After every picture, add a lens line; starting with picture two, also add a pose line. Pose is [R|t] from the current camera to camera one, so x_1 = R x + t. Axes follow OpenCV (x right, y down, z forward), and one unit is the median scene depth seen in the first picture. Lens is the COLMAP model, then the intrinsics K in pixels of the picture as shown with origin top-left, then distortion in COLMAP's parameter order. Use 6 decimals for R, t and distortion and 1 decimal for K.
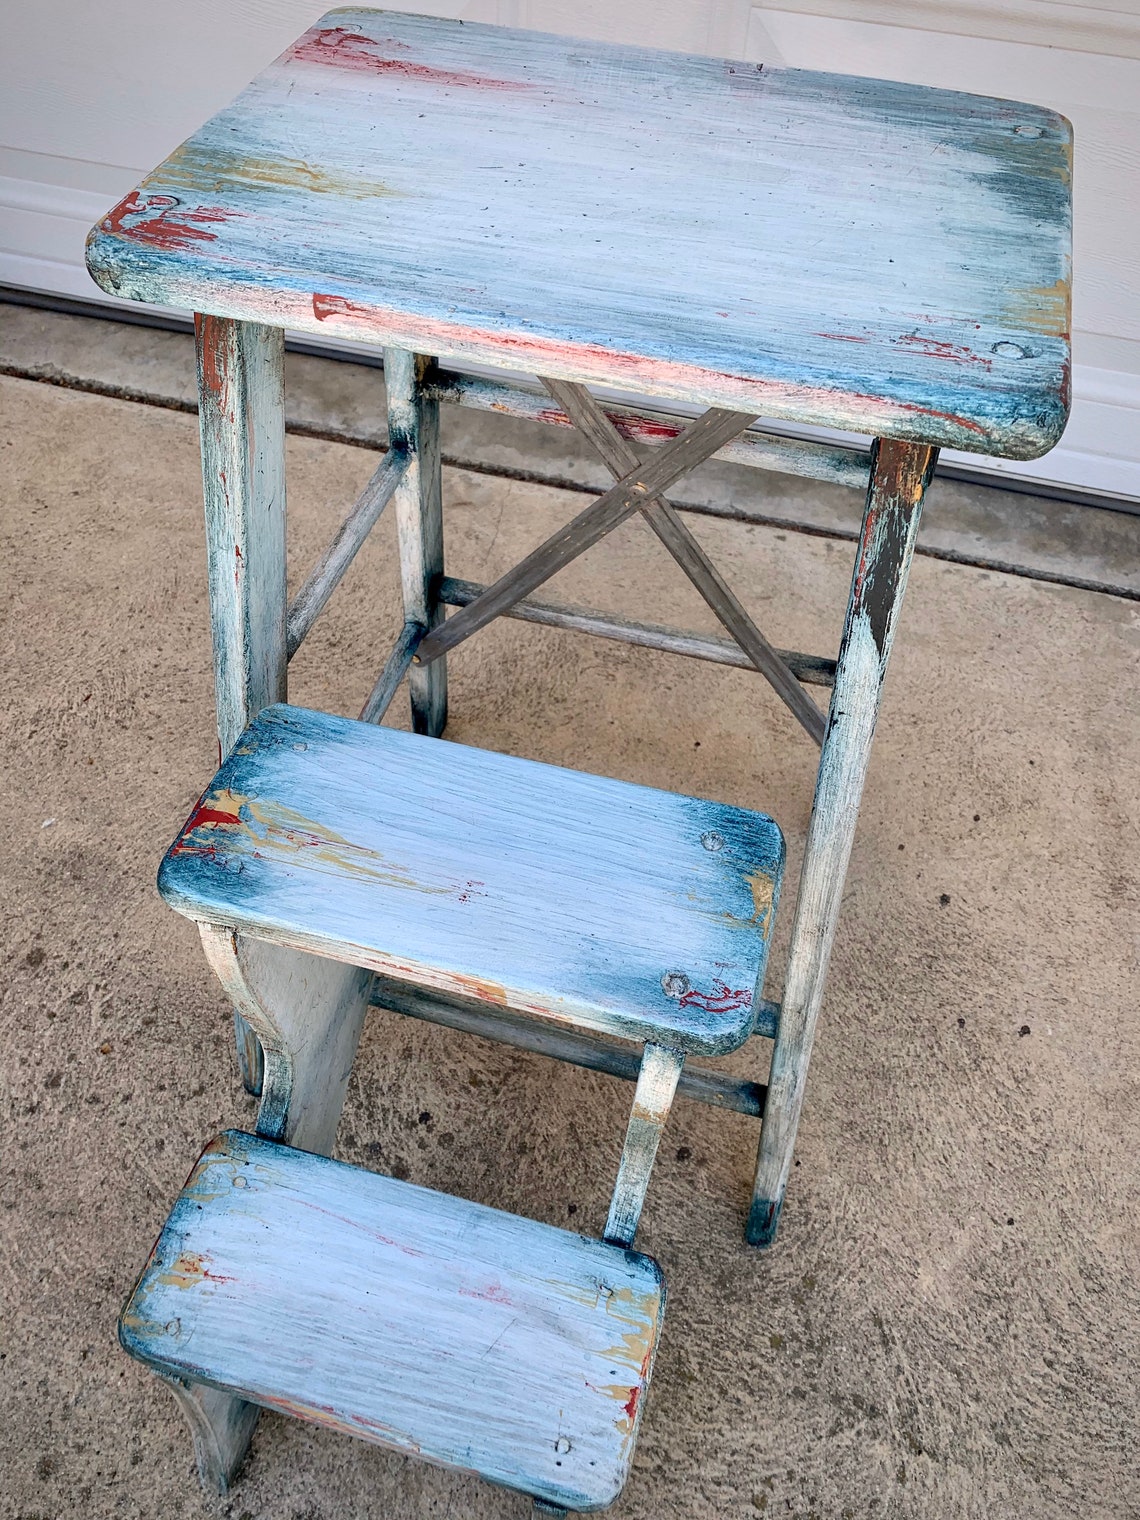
lens RADIAL K [[1175.4, 0, 567.9], [0, 1175.4, 756.4], [0, 0, 1]] dist [0.012912, -0.014057]
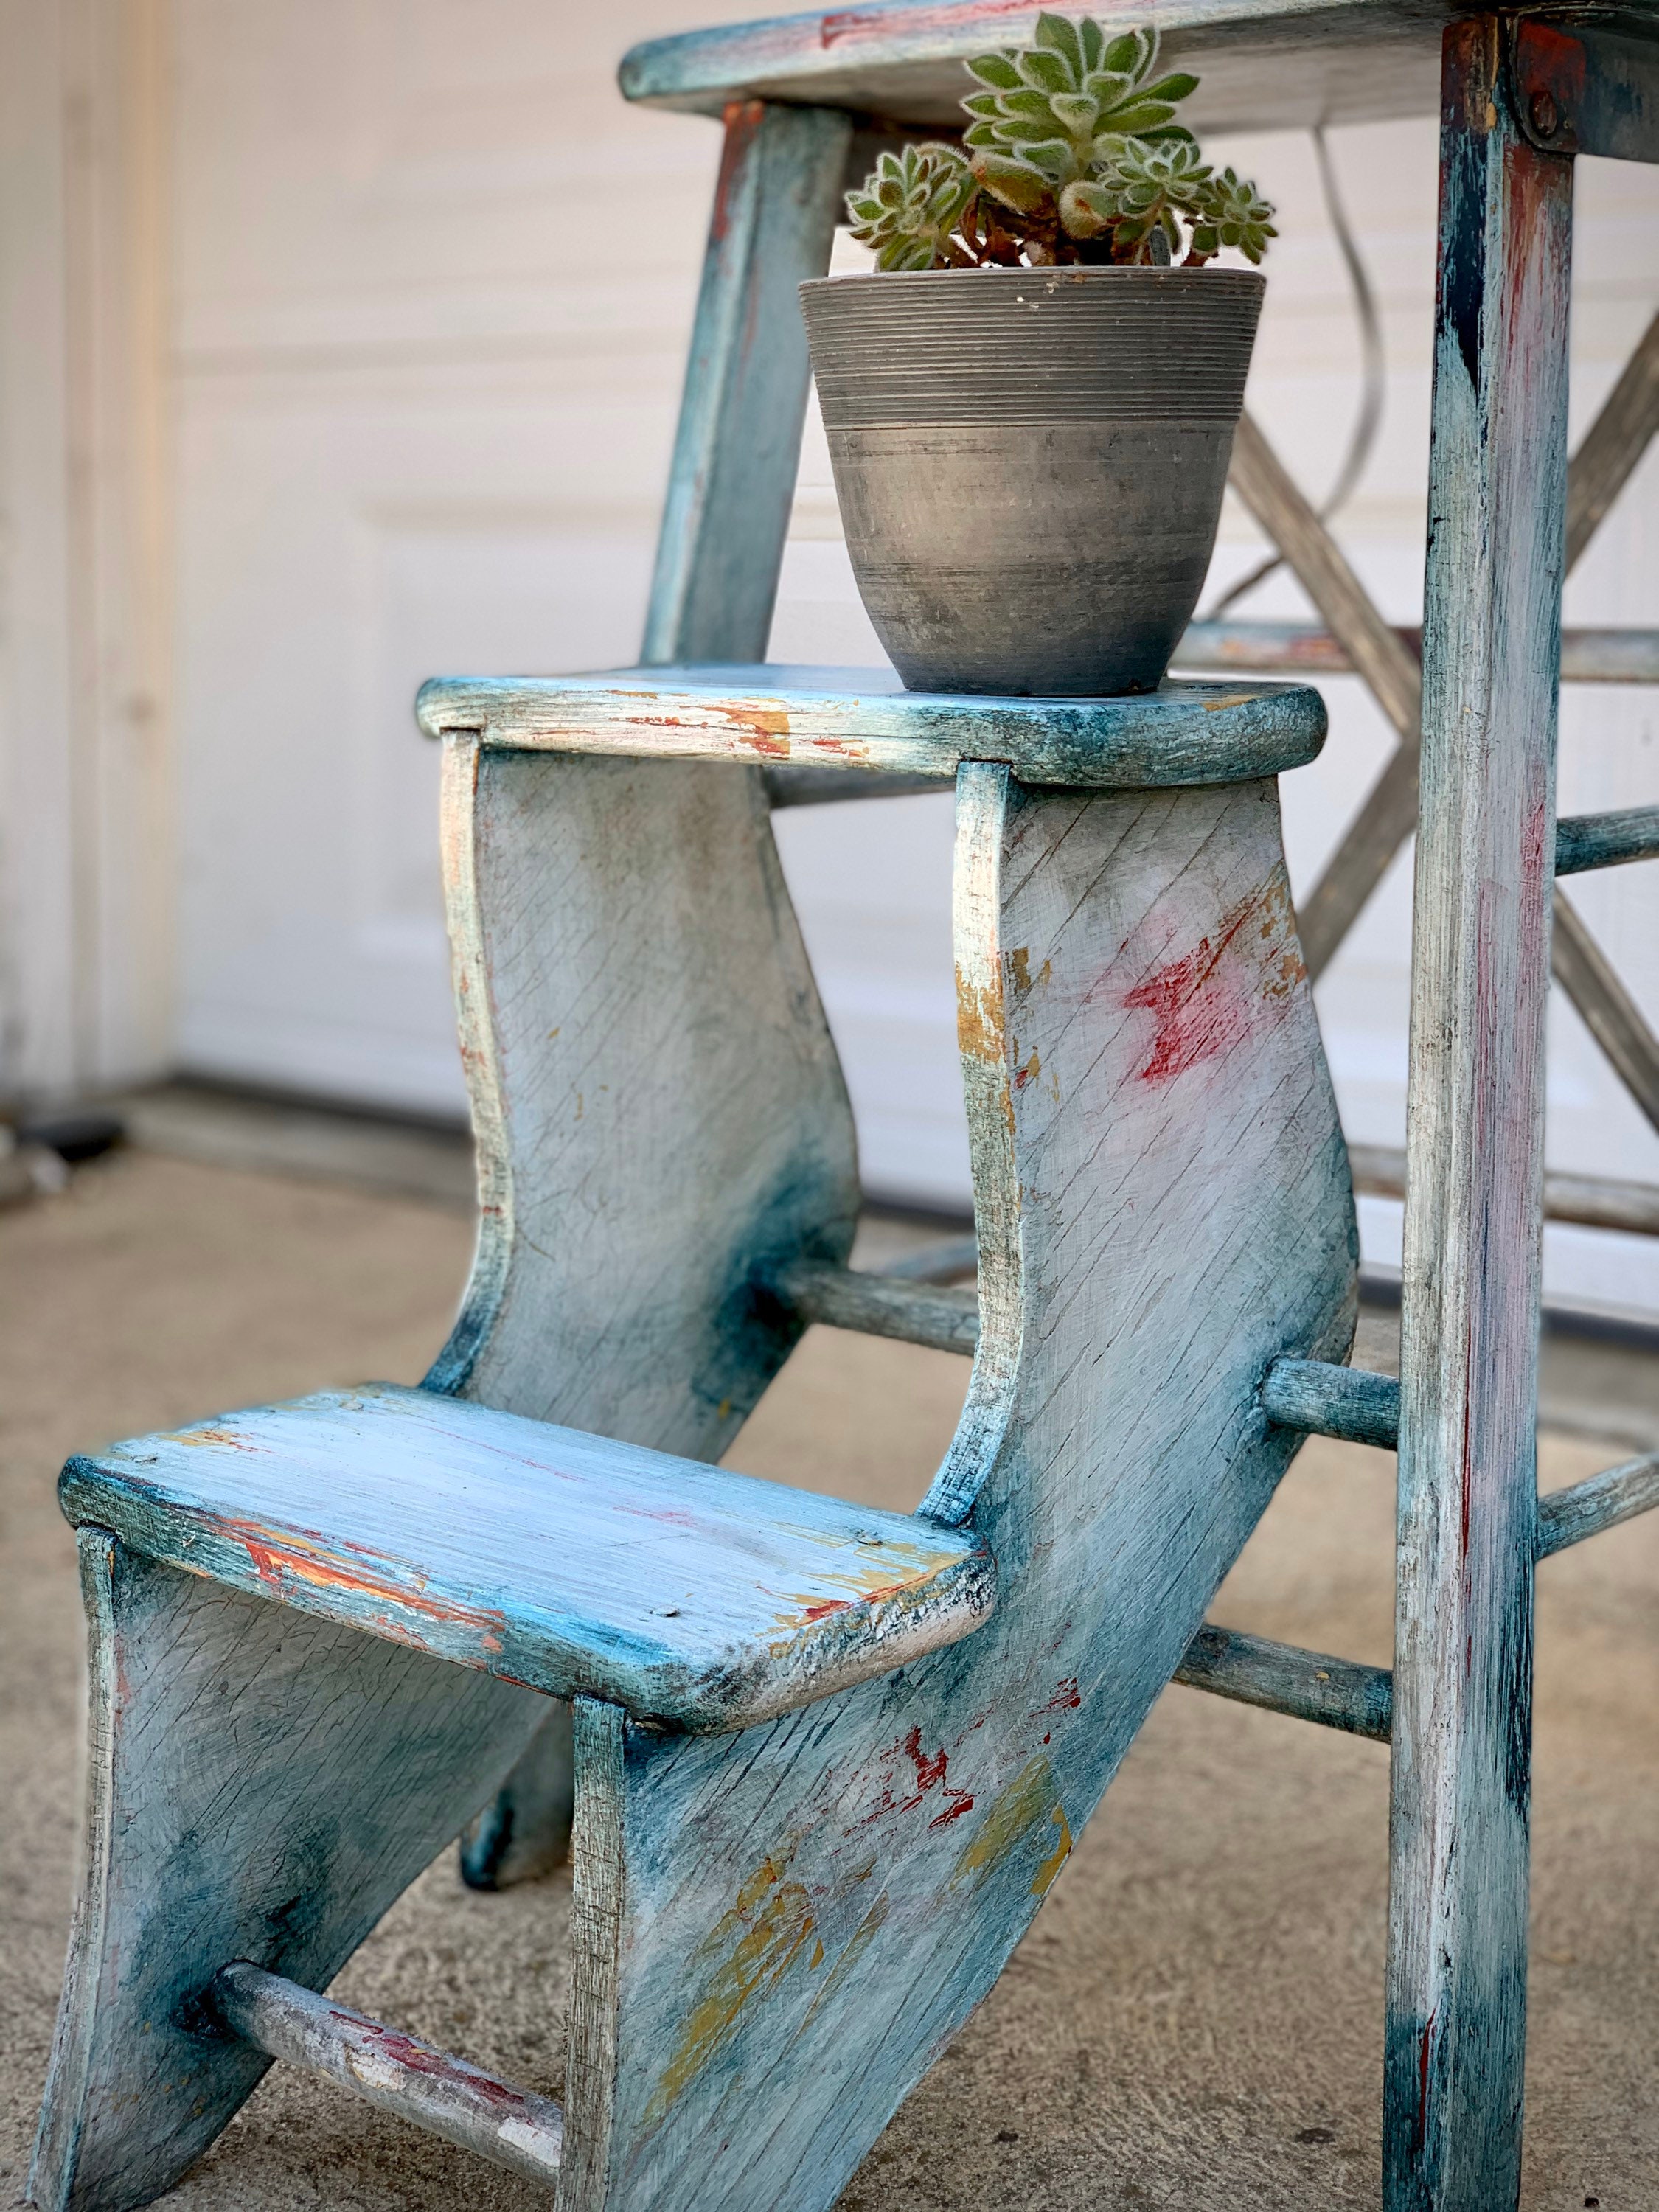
lens RADIAL K [[3351.5, 0, 814.7], [0, 3351.5, 1092.0], [0, 0, 1]] dist [0.058830, 0.000000]
pose [[0.894996, 0.040232, -0.444256, 0.493220], [-0.322834, 0.745696, -0.582851, 0.889504], [0.307830, 0.665071, 0.680383, -0.082992]]
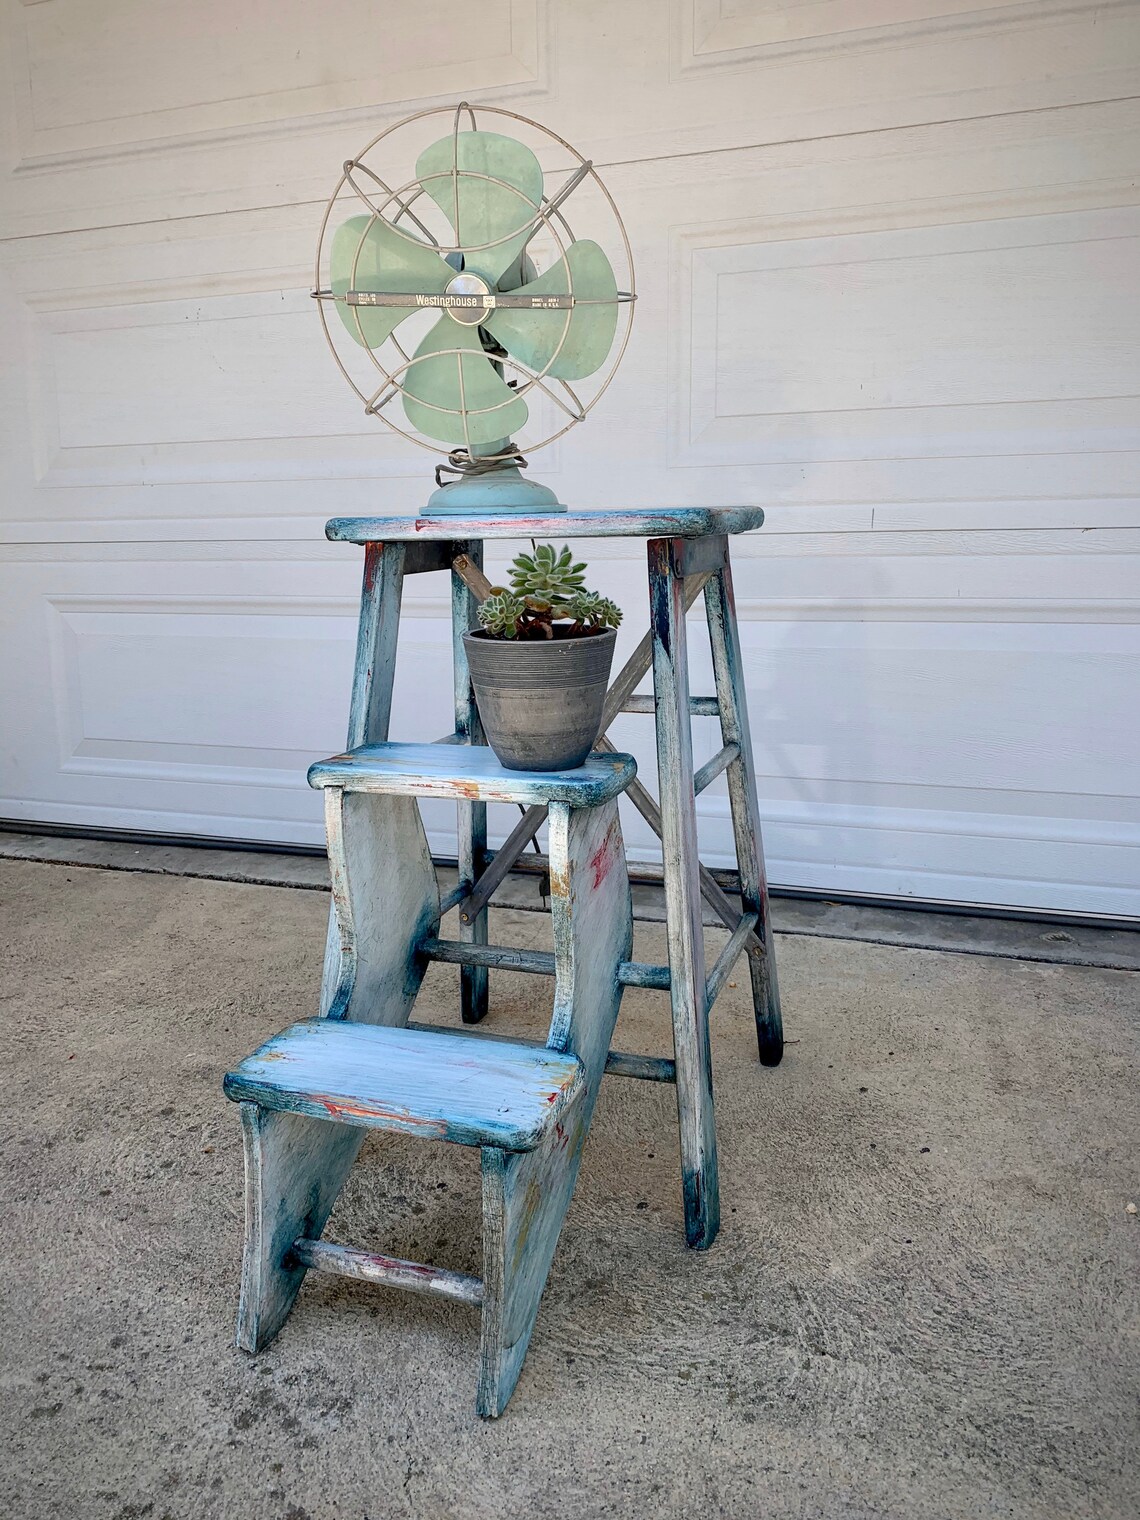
lens RADIAL K [[1175.4, 0, 568.3], [0, 1175.4, 731.7], [0, 0, 1]] dist [0.012912, -0.014057]
pose [[0.996035, -0.039703, -0.079610, 0.155214], [-0.020584, 0.767741, -0.640430, 0.841514], [0.086547, 0.639530, 0.763879, -0.321252]]
